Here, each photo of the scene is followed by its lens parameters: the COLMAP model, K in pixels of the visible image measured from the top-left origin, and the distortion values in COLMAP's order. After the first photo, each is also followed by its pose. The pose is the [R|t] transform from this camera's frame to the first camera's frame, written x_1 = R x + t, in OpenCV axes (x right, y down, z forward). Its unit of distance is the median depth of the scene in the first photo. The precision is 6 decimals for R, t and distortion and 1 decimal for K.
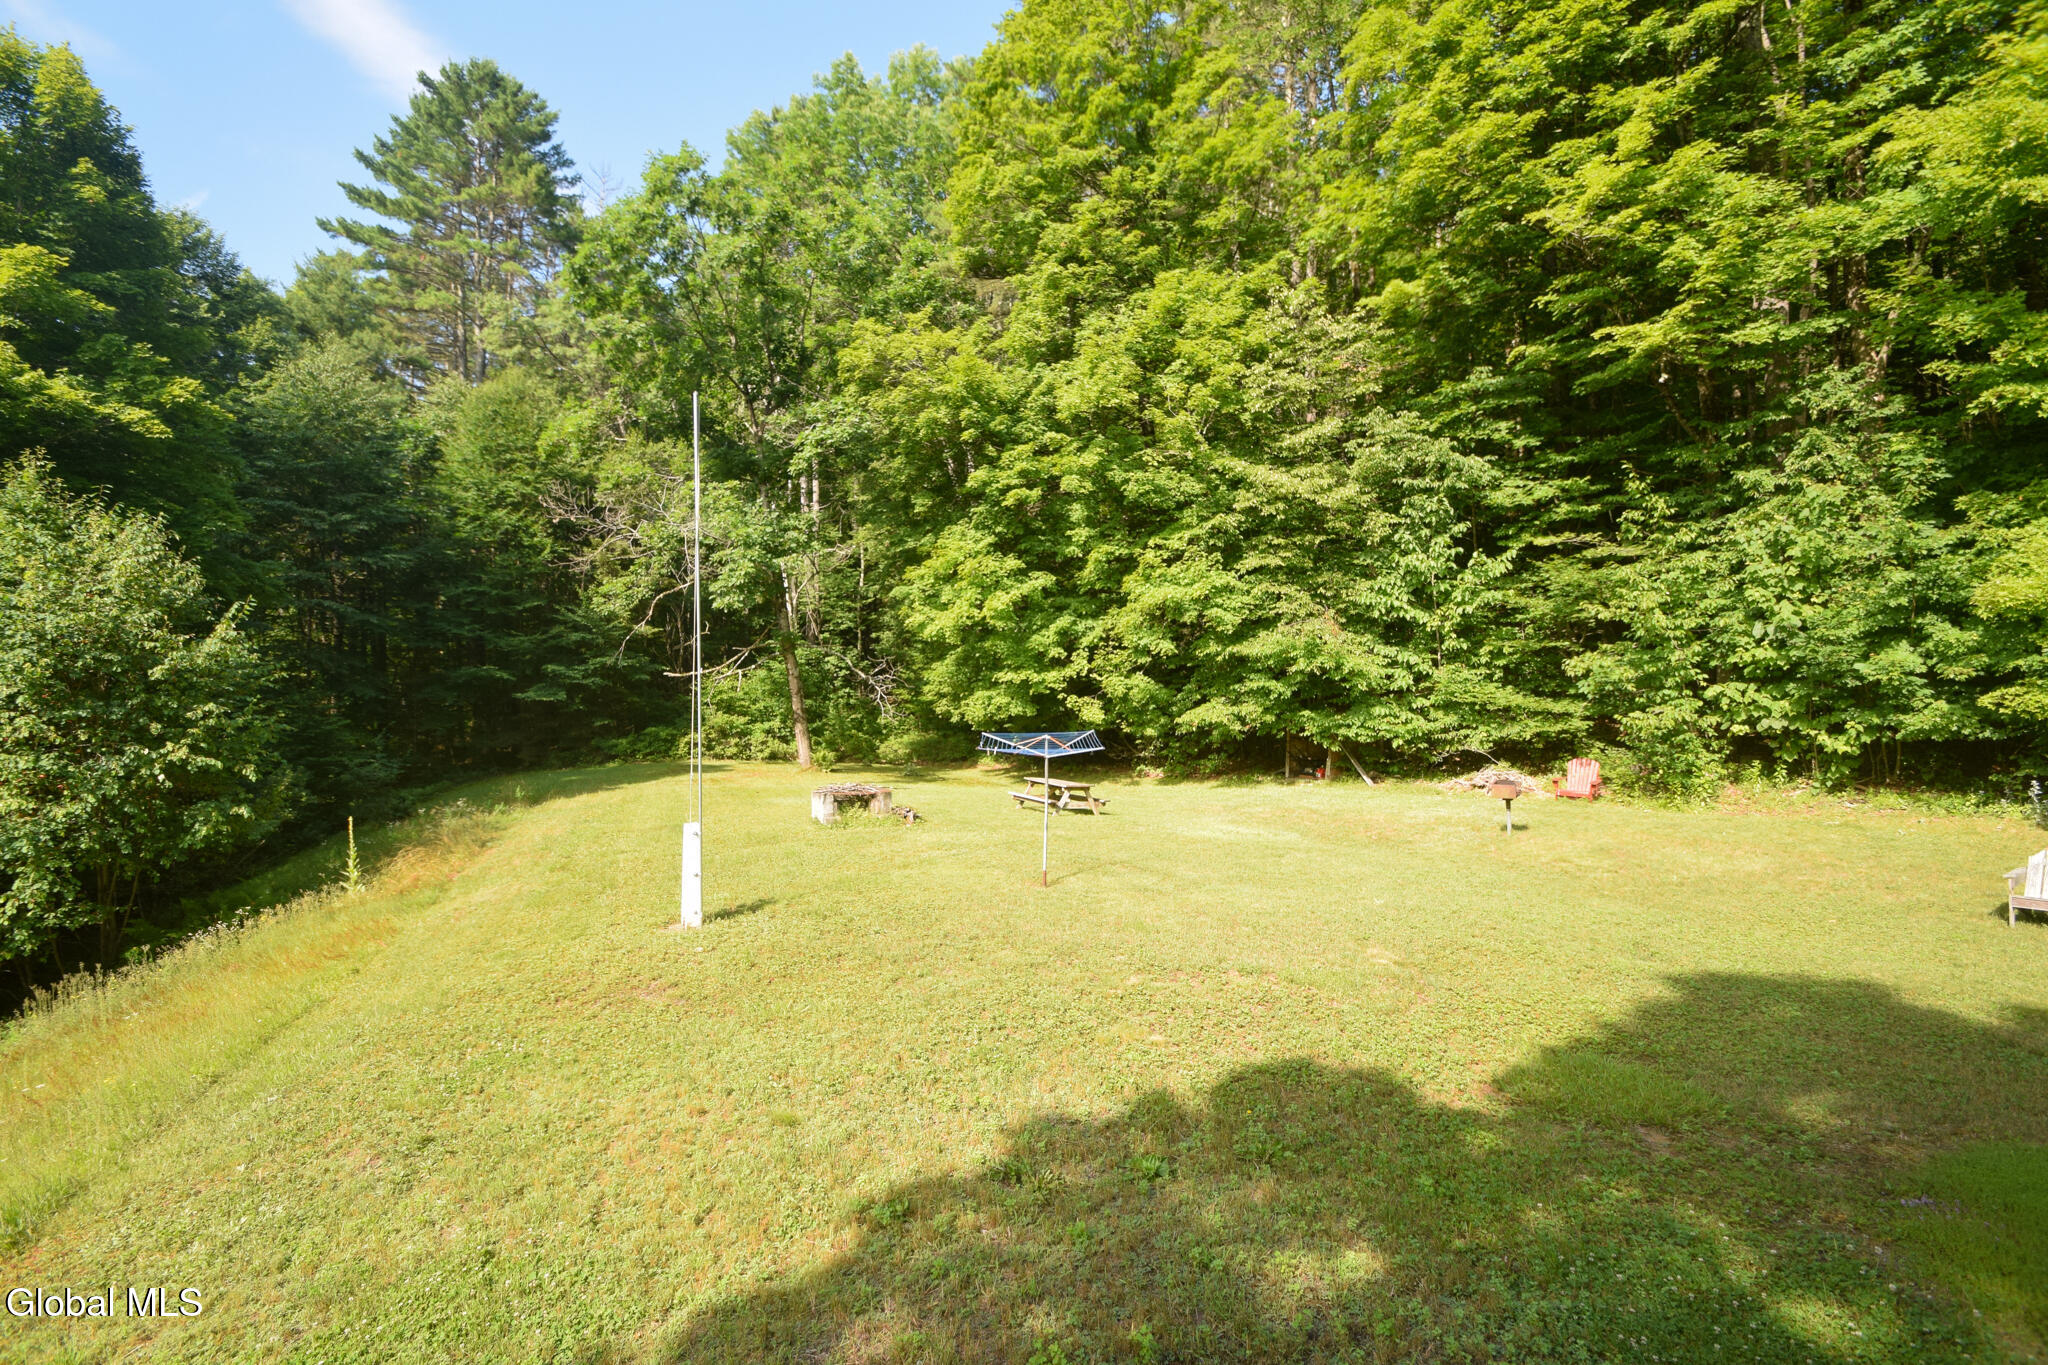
lens RADIAL K [[890.0, 0, 1006.6], [0, 890.0, 689.4], [0, 0, 1]] dist [0.006048, -0.012580]
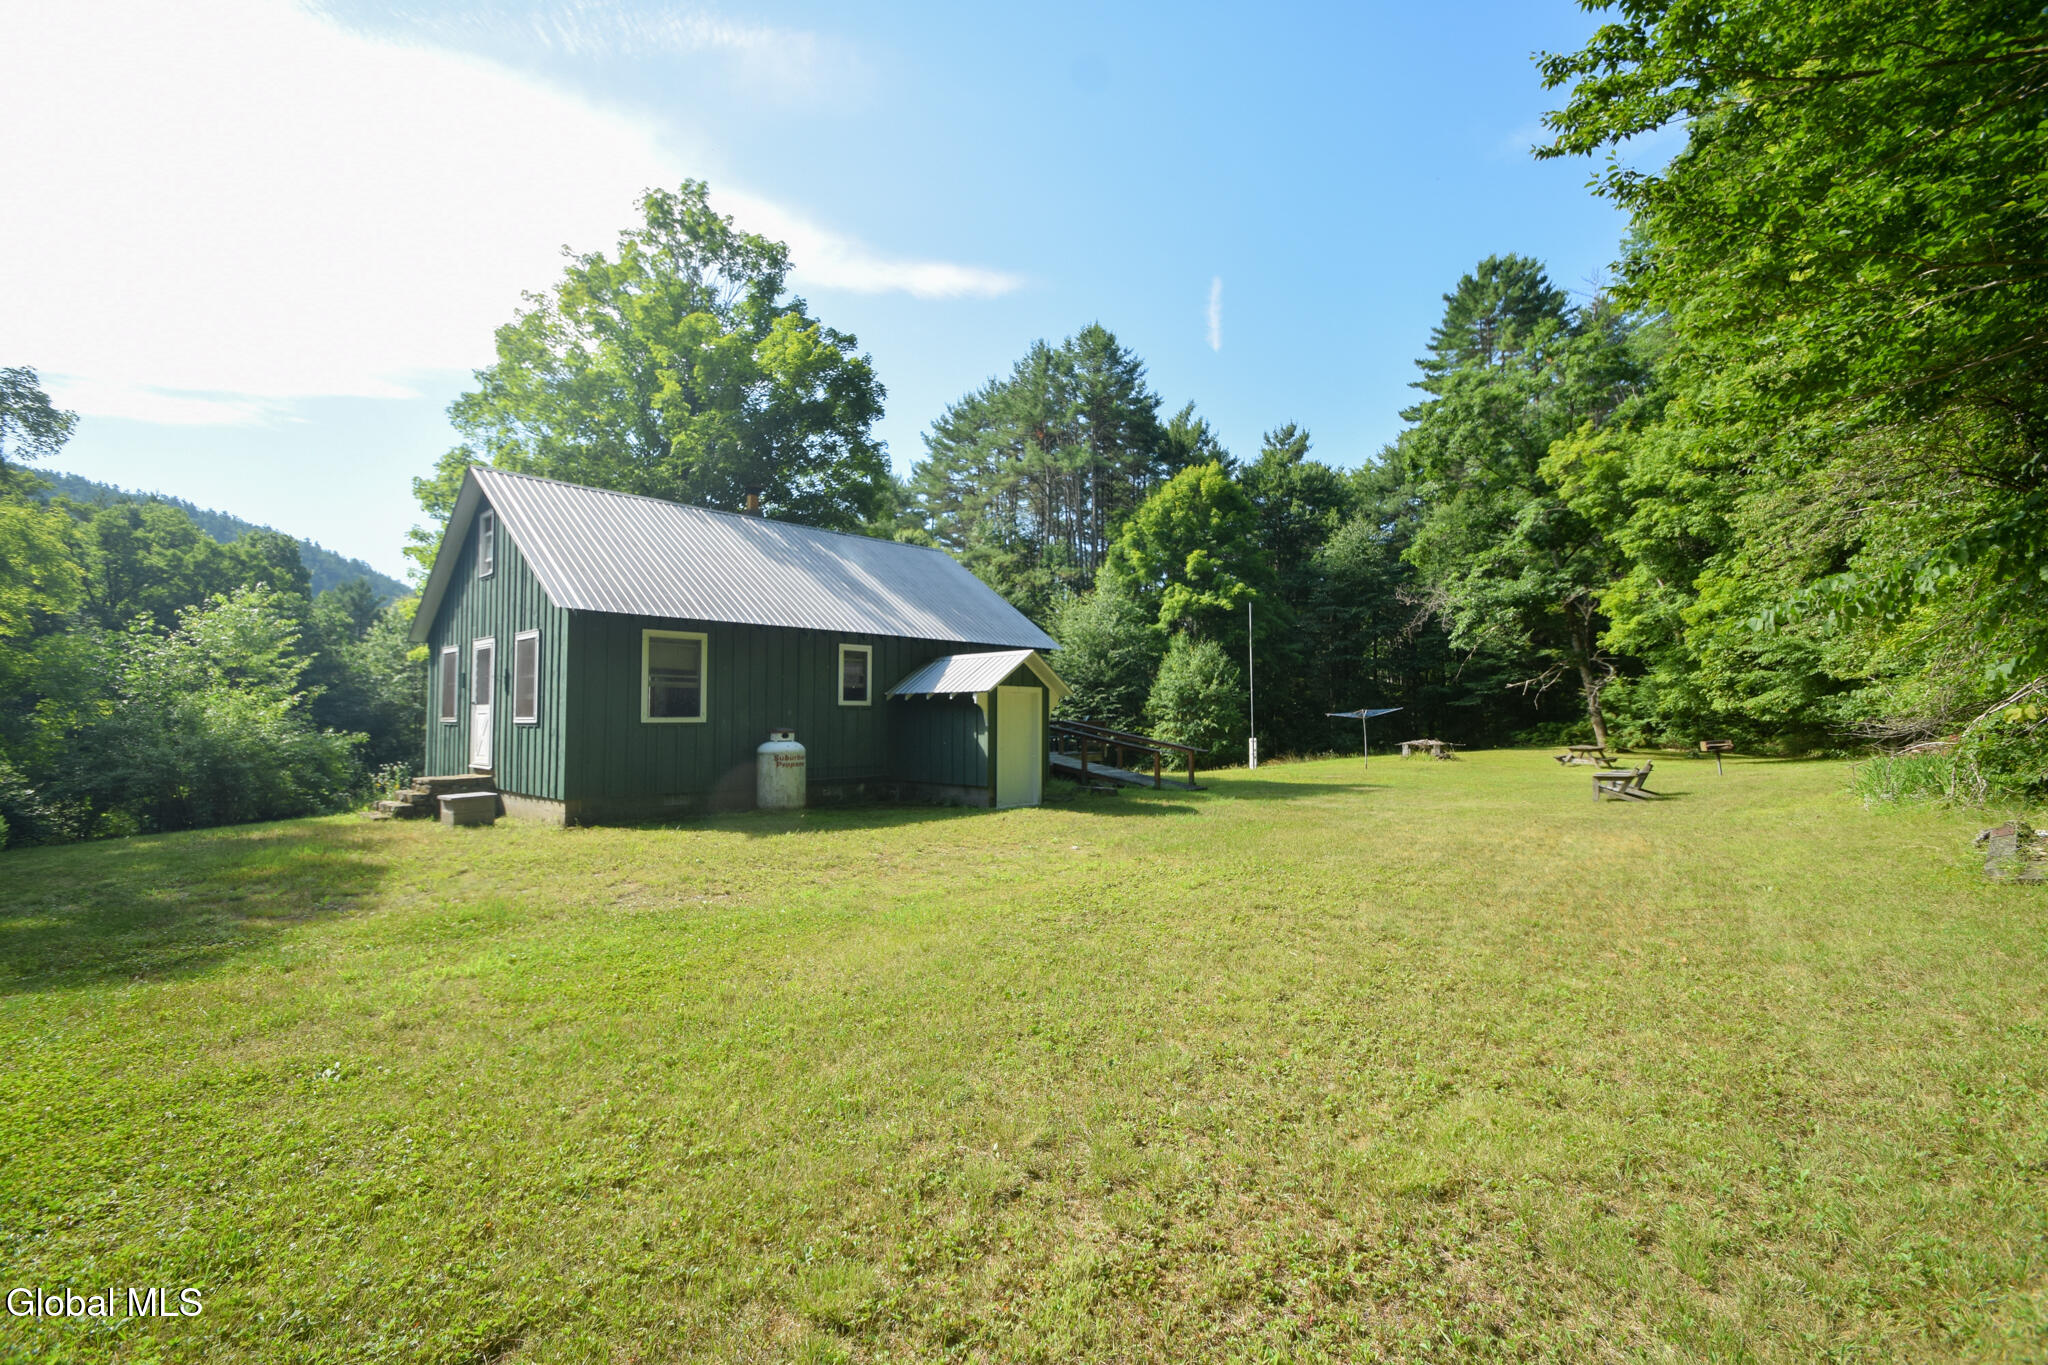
lens RADIAL K [[884.5, 0, 1022.7], [0, 884.5, 724.4], [0, 0, 1]] dist [0.001166, -0.012247]
pose [[0.301205, -0.001479, -0.953558, 1.063612], [0.026737, 0.999619, 0.006895, 0.024034], [0.953185, -0.027572, 0.301130, -0.317650]]
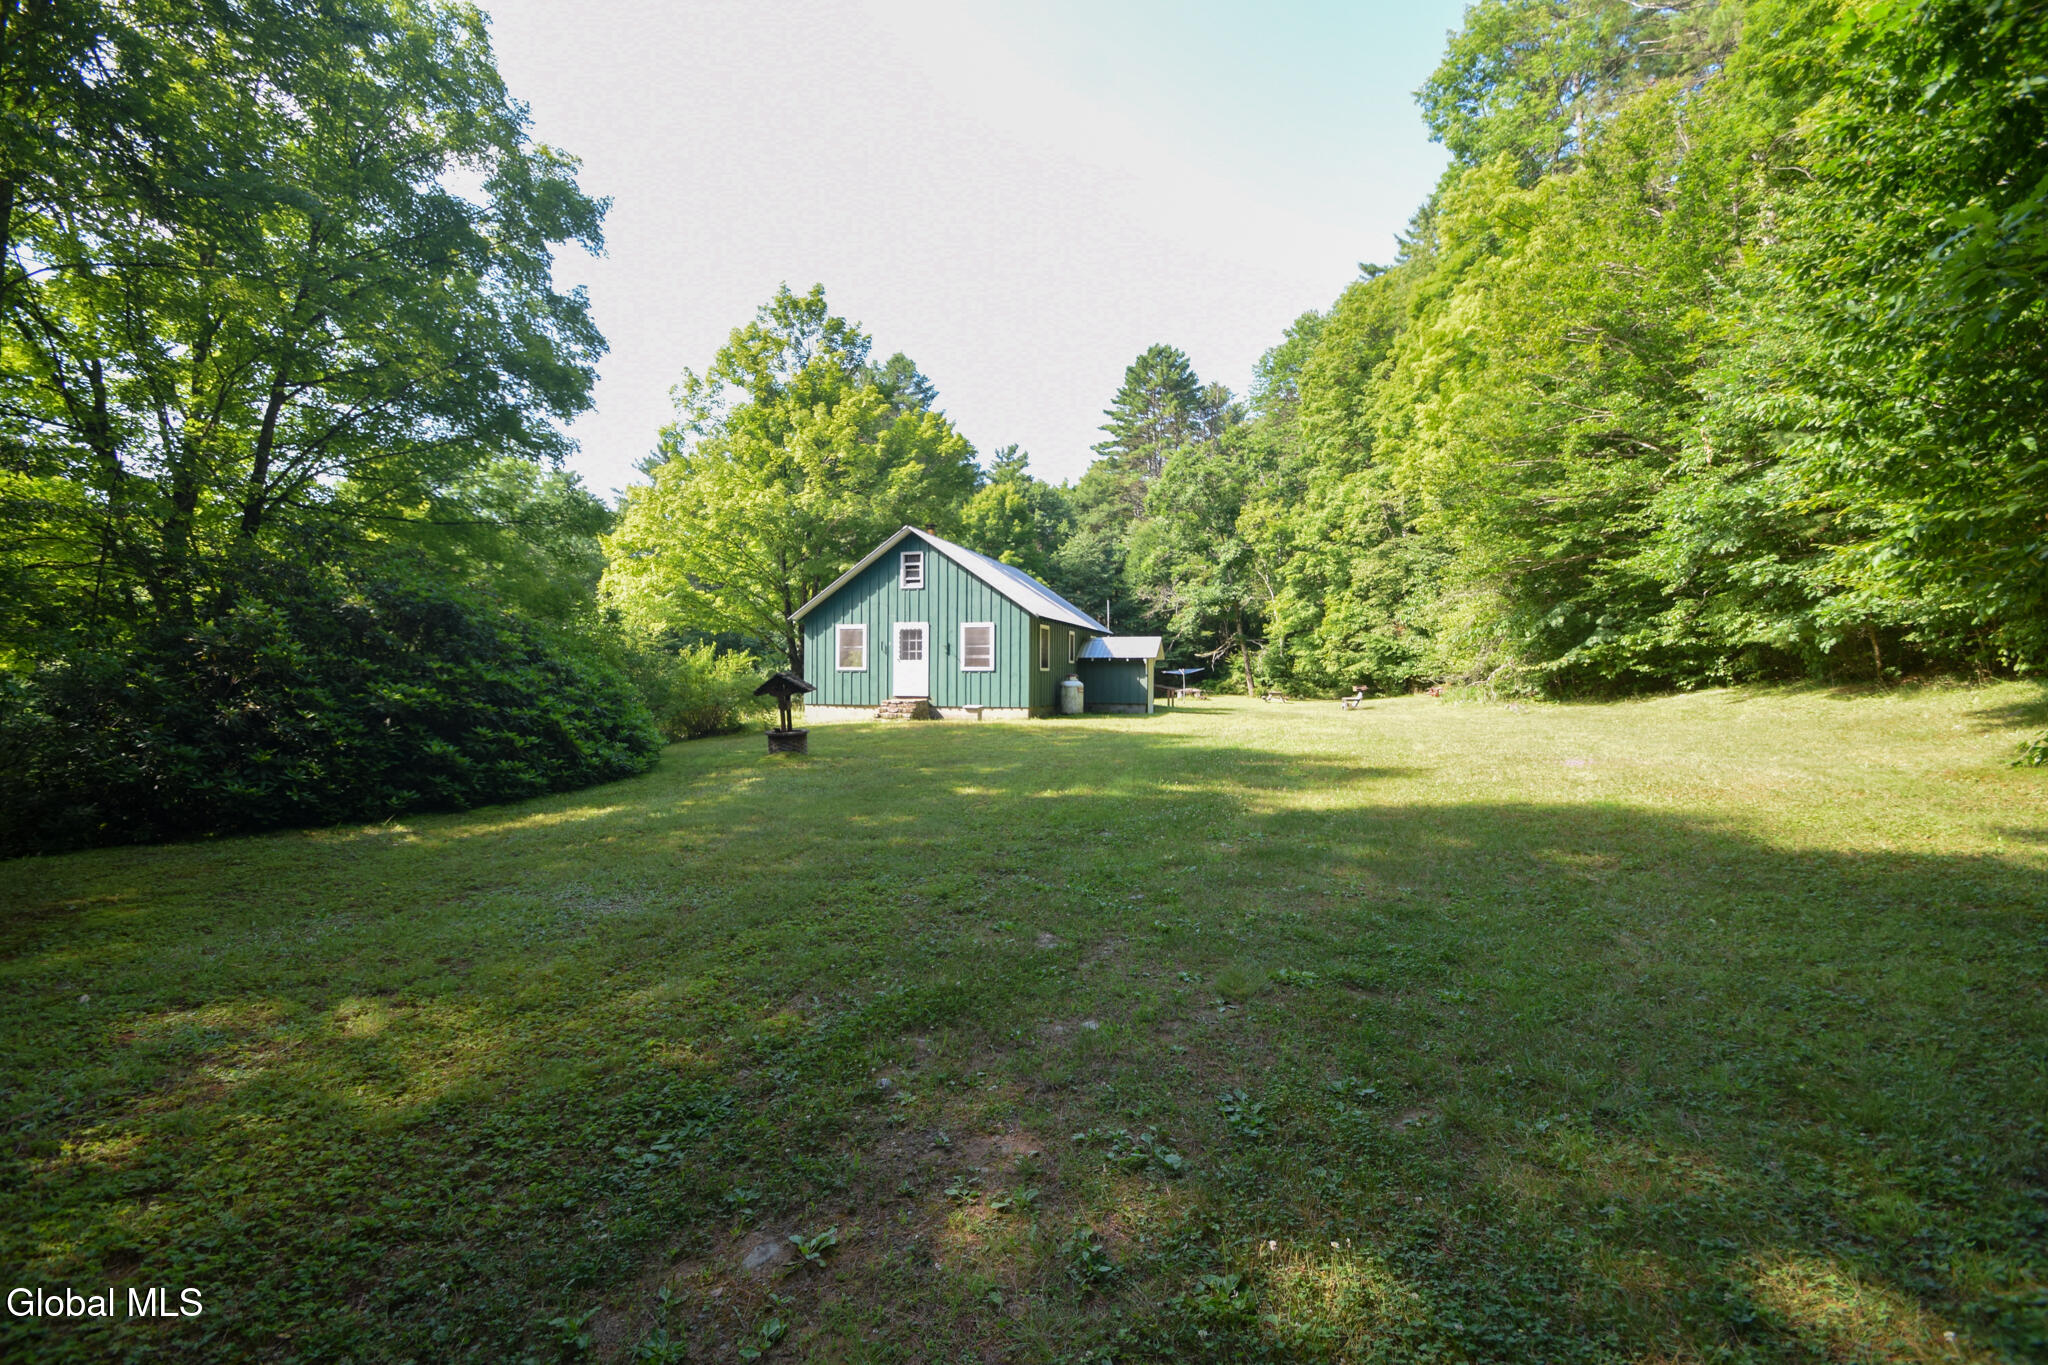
lens RADIAL K [[903.3, 0, 1024.0], [0, 903.3, 682.5], [0, 0, 1]] dist [0.033996, -0.013196]
pose [[0.698636, -0.001924, -0.715474, 1.290379], [0.017073, 0.999756, 0.013982, 0.019112], [0.715273, -0.021984, 0.698499, -1.257999]]
